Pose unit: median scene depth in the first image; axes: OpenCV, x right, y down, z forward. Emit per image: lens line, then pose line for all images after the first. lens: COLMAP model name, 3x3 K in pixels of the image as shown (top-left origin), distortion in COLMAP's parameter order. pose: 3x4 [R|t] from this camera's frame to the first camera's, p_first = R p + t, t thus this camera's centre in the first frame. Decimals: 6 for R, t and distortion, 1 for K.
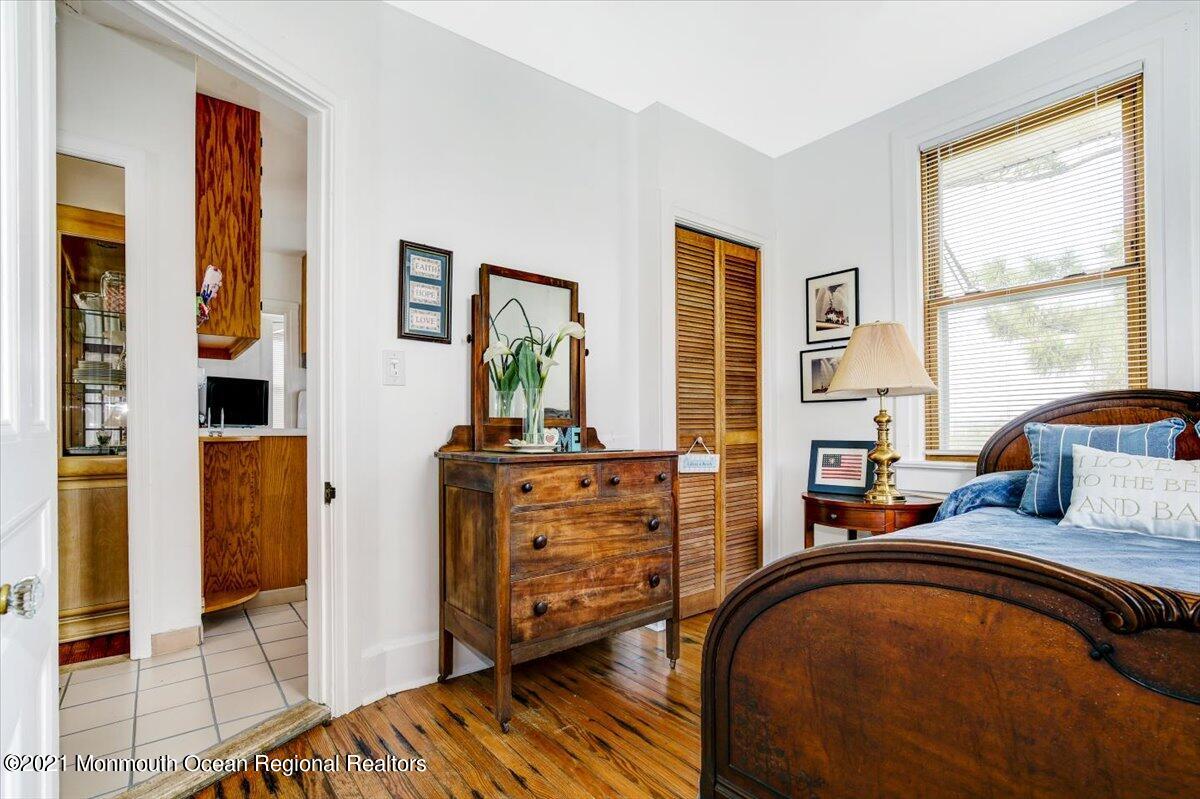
lens RADIAL K [[564.9, 0, 600.7], [0, 564.9, 429.1], [0, 0, 1]] dist [-0.000538, -0.000032]
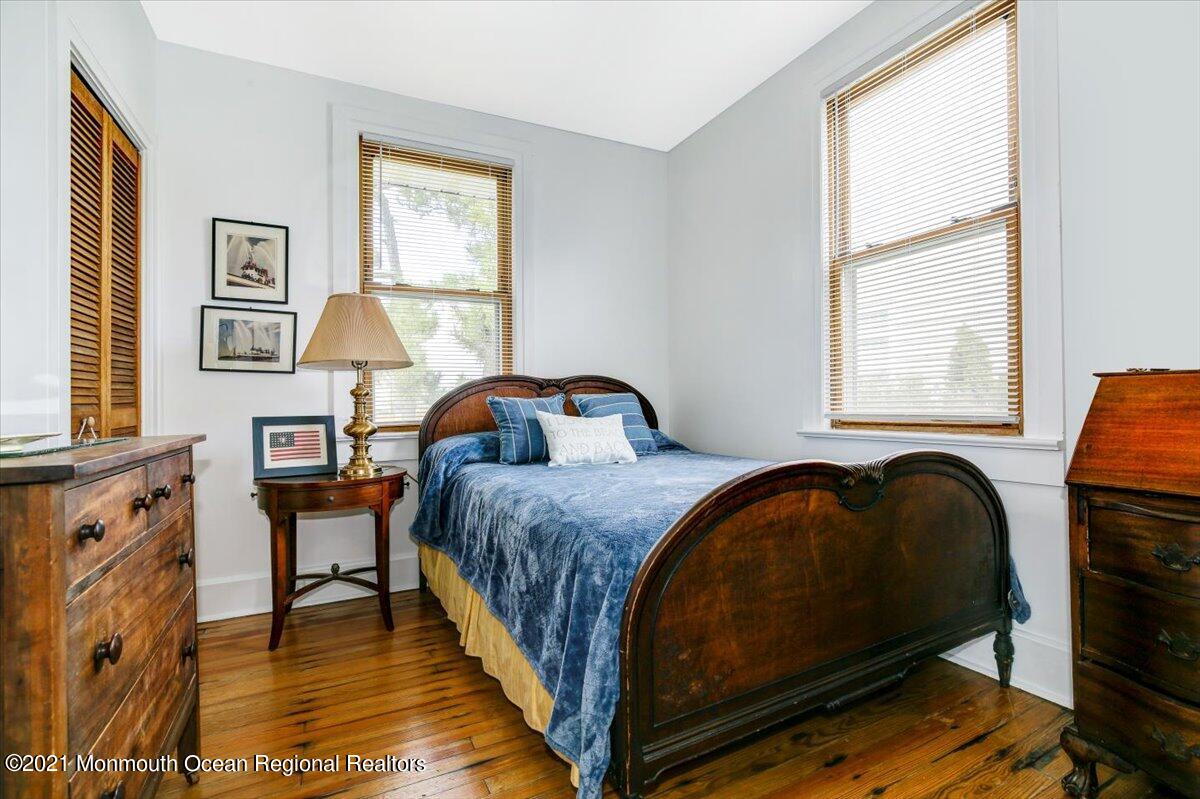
lens RADIAL K [[559.4, 0, 609.5], [0, 559.4, 402.8], [0, 0, 1]] dist [-0.003197, -0.000001]
pose [[0.201365, 0.001427, 0.979515, -0.331601], [0.011318, 0.999929, -0.003783, 0.007497], [-0.979451, 0.011847, 0.201335, 0.319042]]
